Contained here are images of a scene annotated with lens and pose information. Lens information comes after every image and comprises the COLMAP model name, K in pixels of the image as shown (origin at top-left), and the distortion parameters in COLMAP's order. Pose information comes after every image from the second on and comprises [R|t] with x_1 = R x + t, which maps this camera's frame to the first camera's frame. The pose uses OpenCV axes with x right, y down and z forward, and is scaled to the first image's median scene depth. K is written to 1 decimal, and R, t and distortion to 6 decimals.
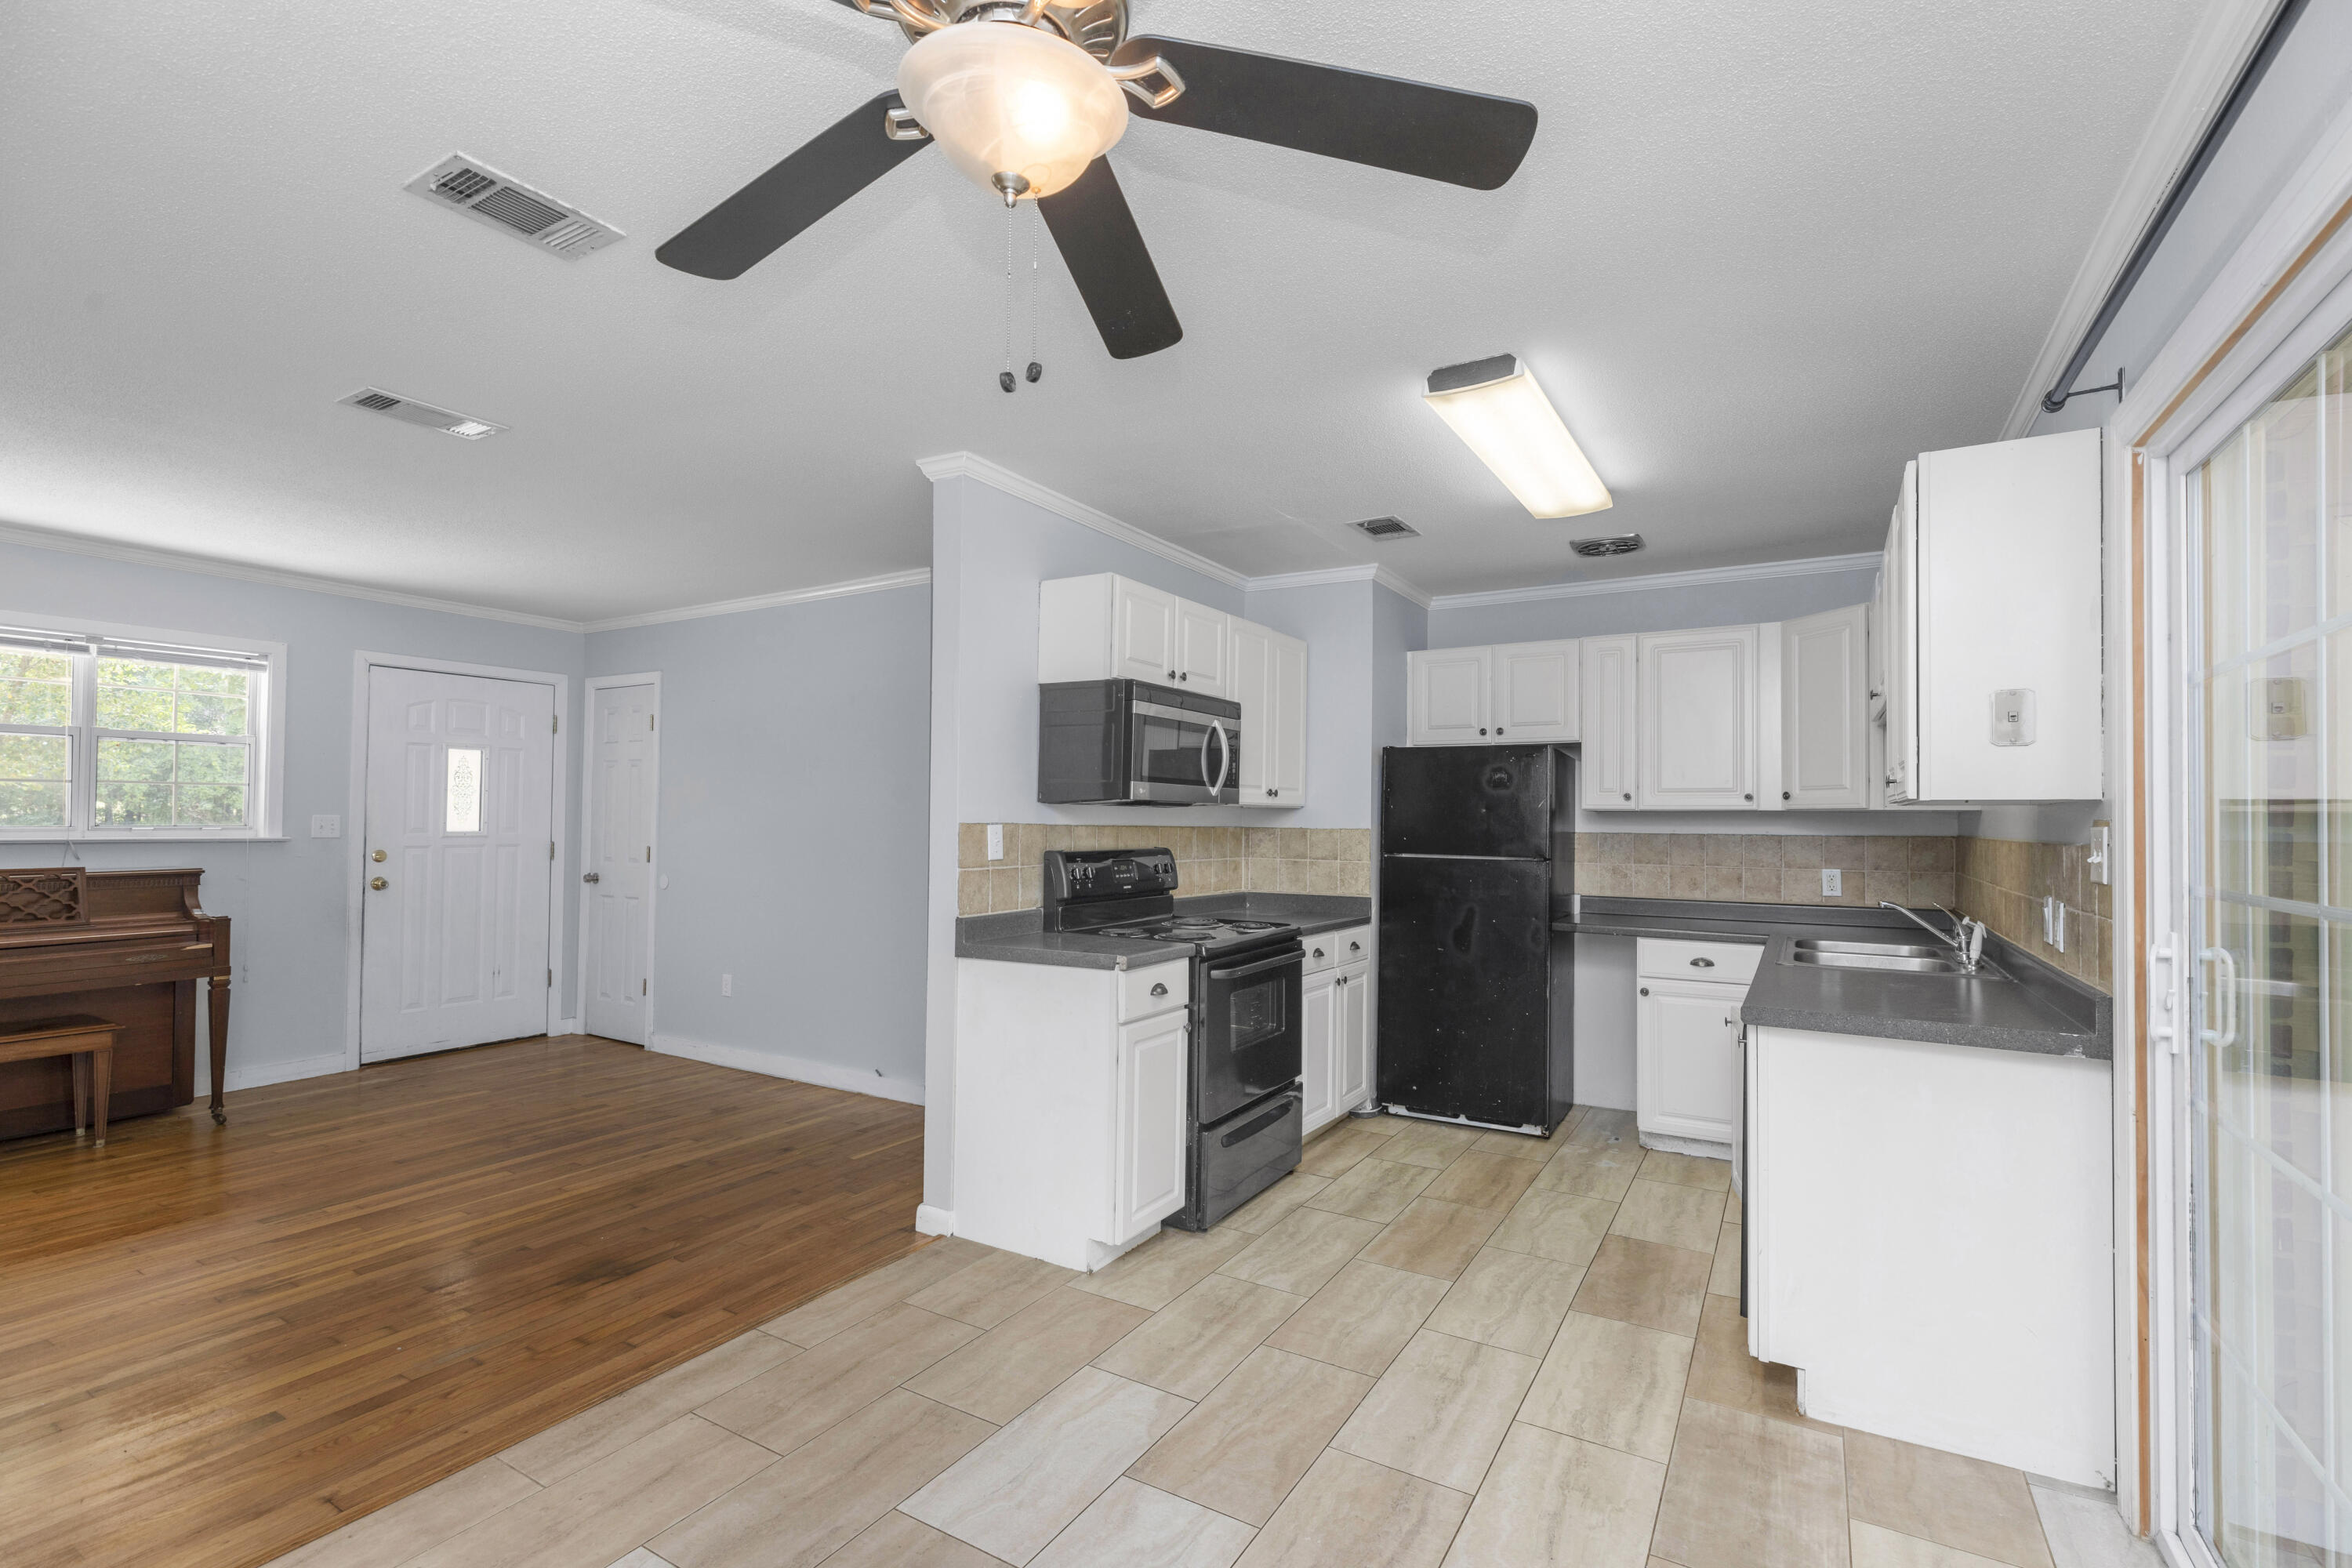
lens RADIAL K [[1045.4, 0, 1184.6], [0, 1045.4, 800.9], [0, 0, 1]] dist [0.003643, -0.000191]
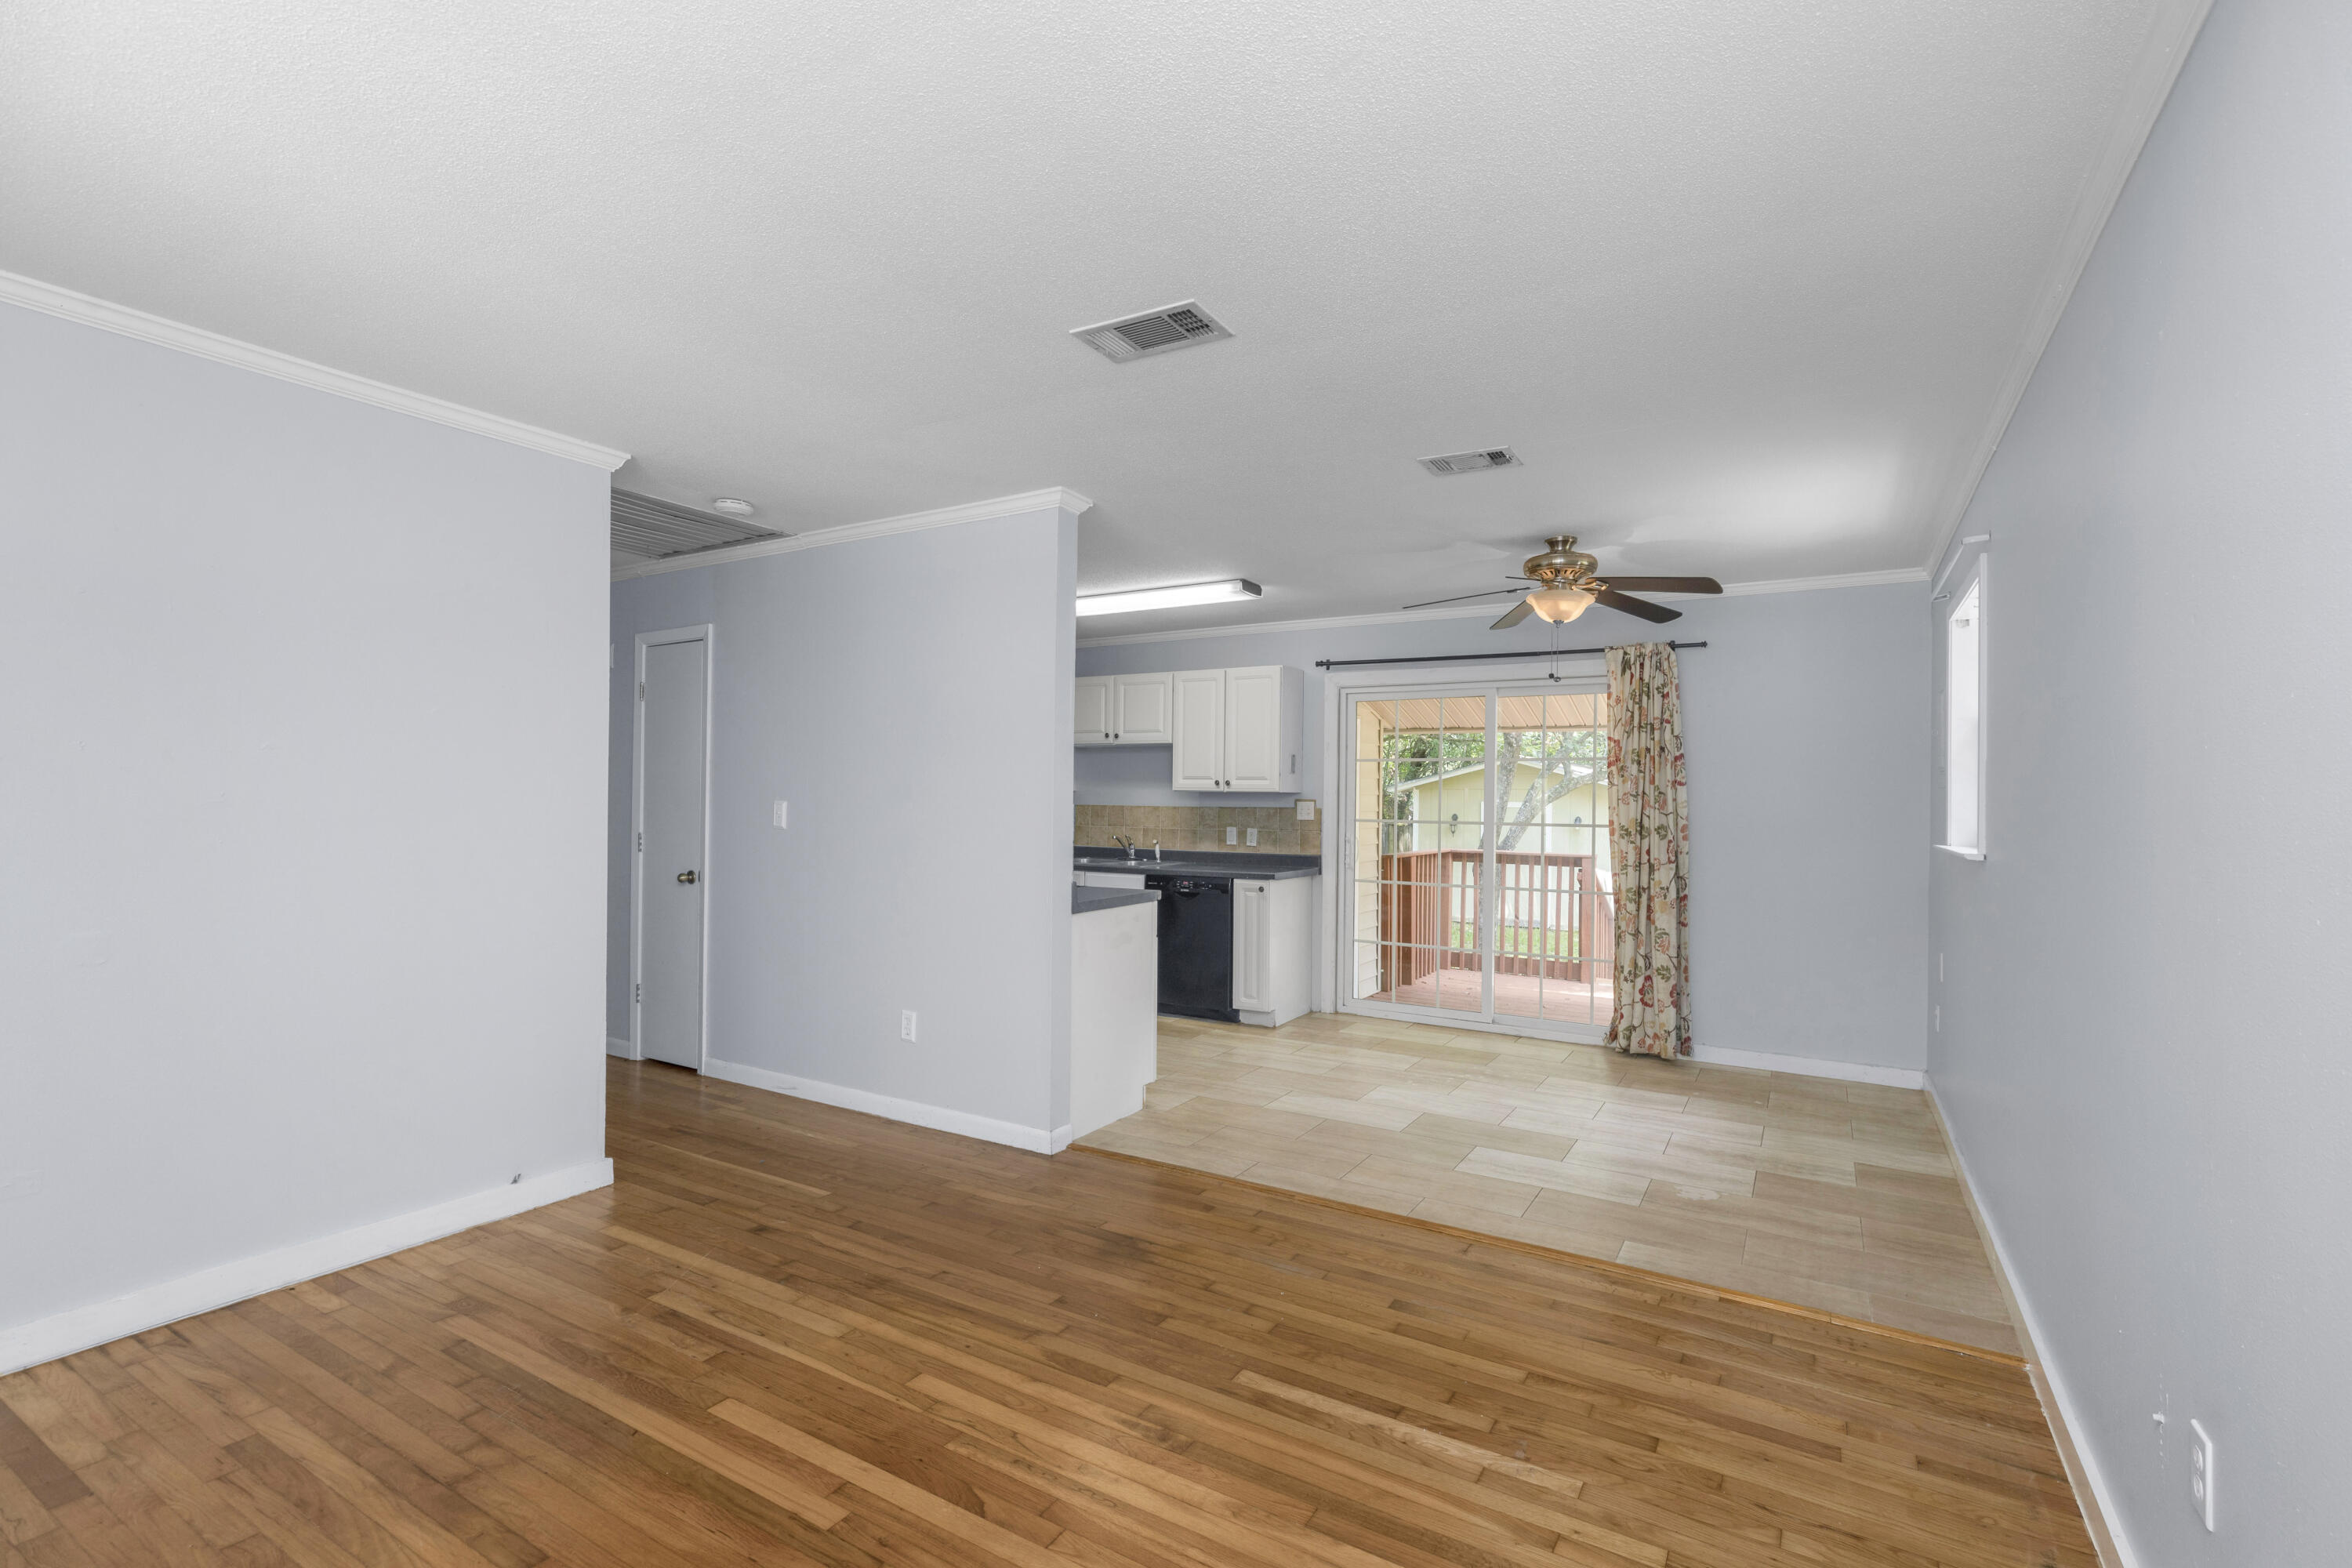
lens RADIAL K [[1051.4, 0, 1189.3], [0, 1051.4, 792.5], [0, 0, 1]] dist [0.001838, 0.000105]
pose [[0.002016, -0.002349, 0.999995, -1.130253], [-0.029528, 0.999561, 0.002407, 0.000416], [-0.999562, -0.029533, 0.001946, 0.679694]]
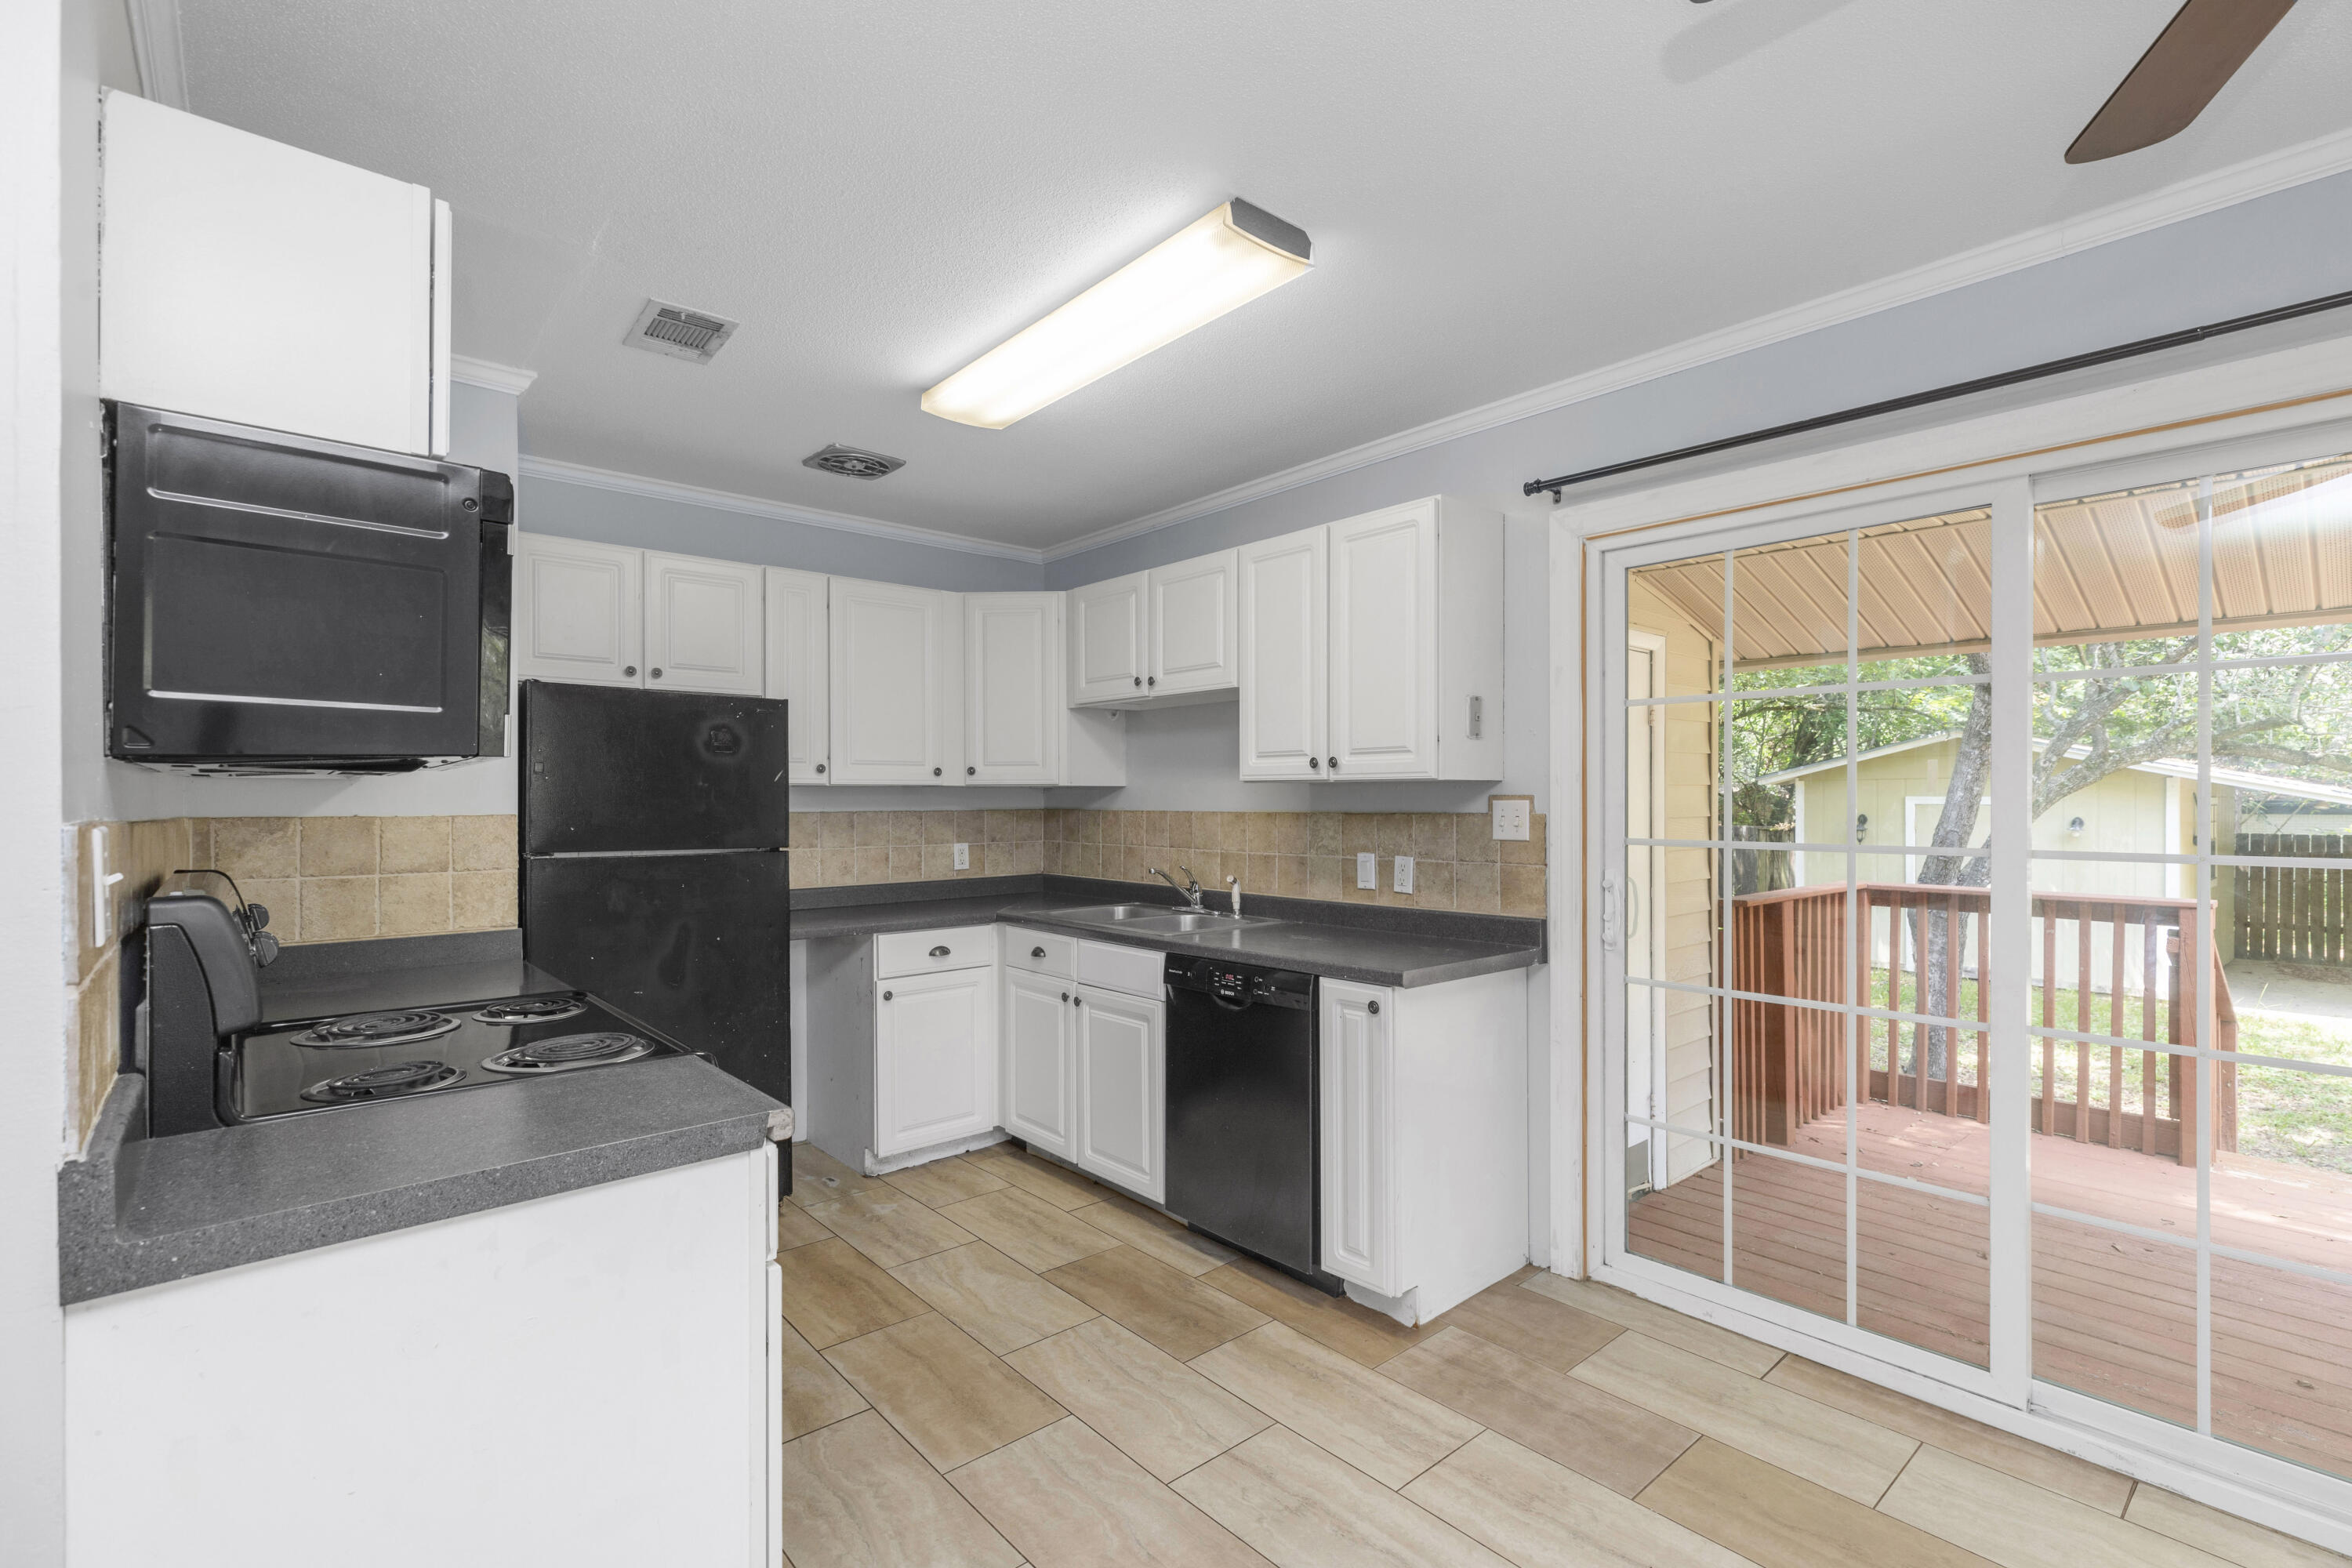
lens RADIAL K [[1060.8, 0, 1185.6], [0, 1060.8, 799.8], [0, 0, 1]] dist [0.003097, -0.000485]
pose [[0.310427, -0.010392, 0.950540, -0.311253], [-0.012854, 0.999803, 0.015129, 0.004572], [-0.950510, -0.016914, 0.310233, 0.494927]]
